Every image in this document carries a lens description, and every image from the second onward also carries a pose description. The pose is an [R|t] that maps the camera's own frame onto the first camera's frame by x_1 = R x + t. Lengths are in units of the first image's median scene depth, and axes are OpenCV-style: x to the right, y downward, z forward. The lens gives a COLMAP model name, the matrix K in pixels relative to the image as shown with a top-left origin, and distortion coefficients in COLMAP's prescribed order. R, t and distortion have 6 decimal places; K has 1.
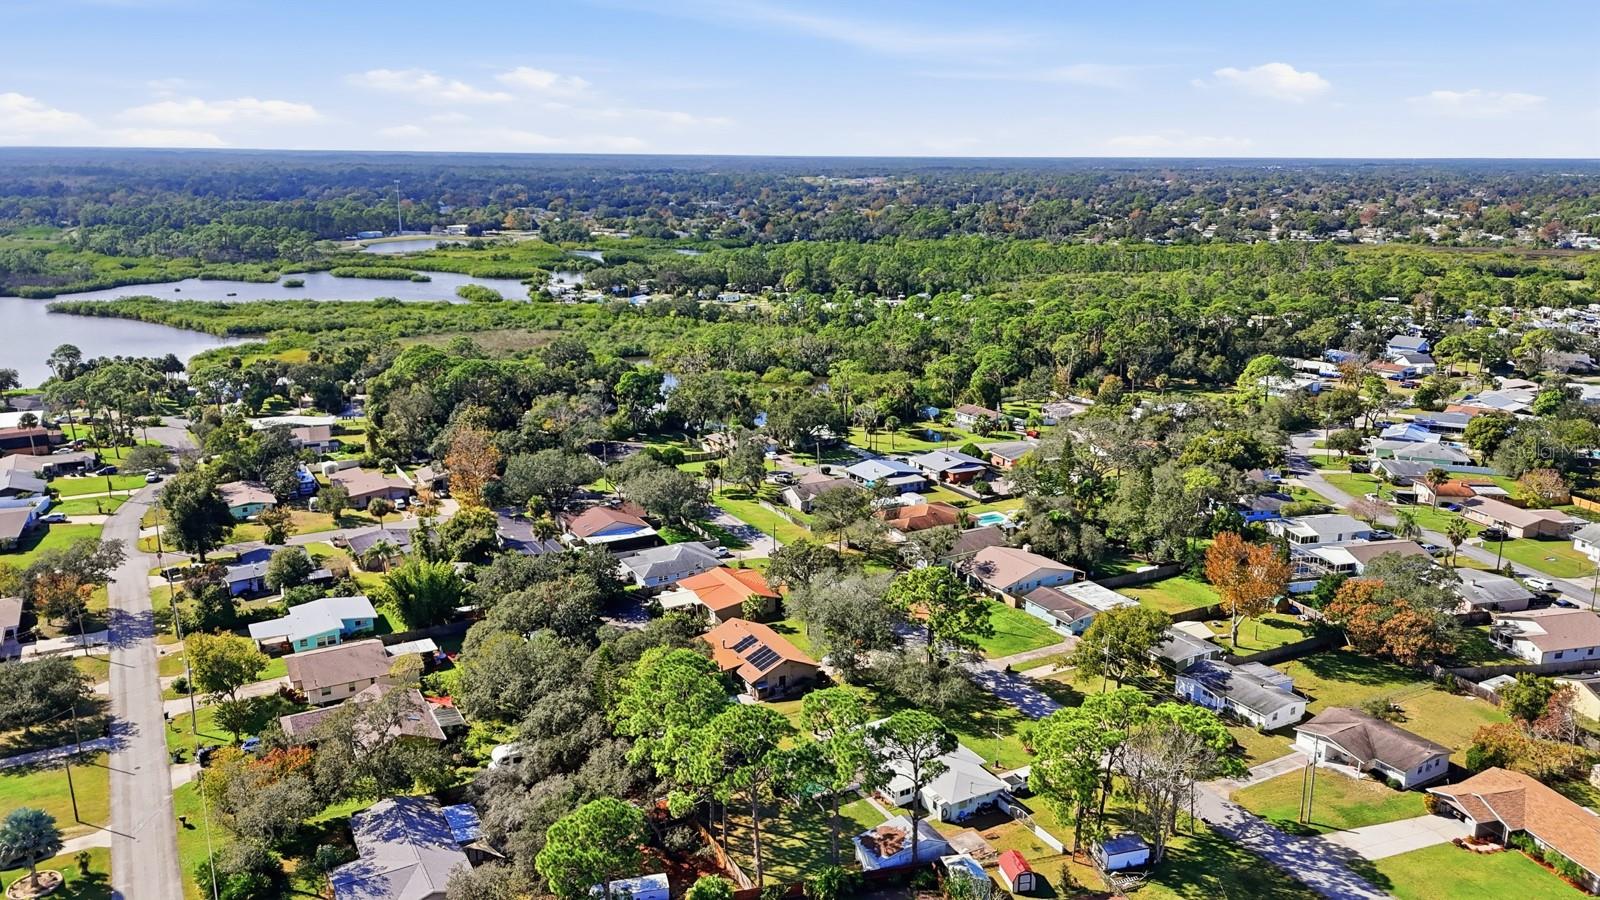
lens RADIAL K [[1172.3, 0, 793.7], [0, 1172.3, 449.5], [0, 0, 1]] dist [0.061616, -0.042067]
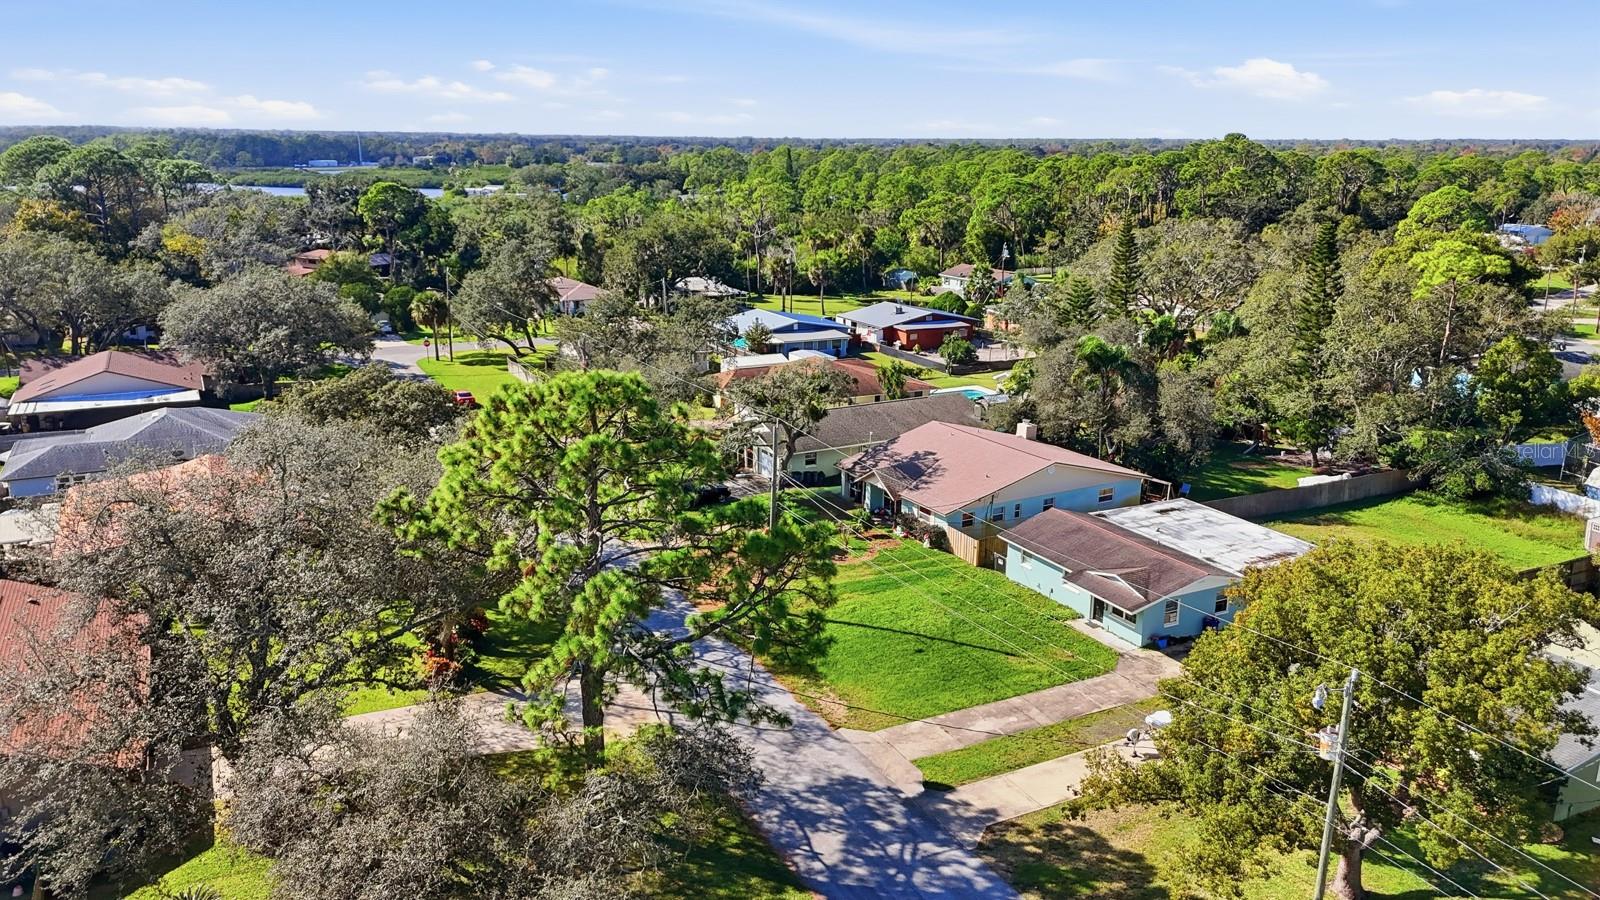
lens RADIAL K [[1172.3, 0, 791.3], [0, 1172.3, 449.8], [0, 0, 1]] dist [0.061616, -0.042067]
pose [[0.999196, 0.008034, -0.039287, 0.139945], [-0.007588, 0.999905, 0.011491, 0.091990], [0.039375, -0.011183, 0.999162, 0.617293]]
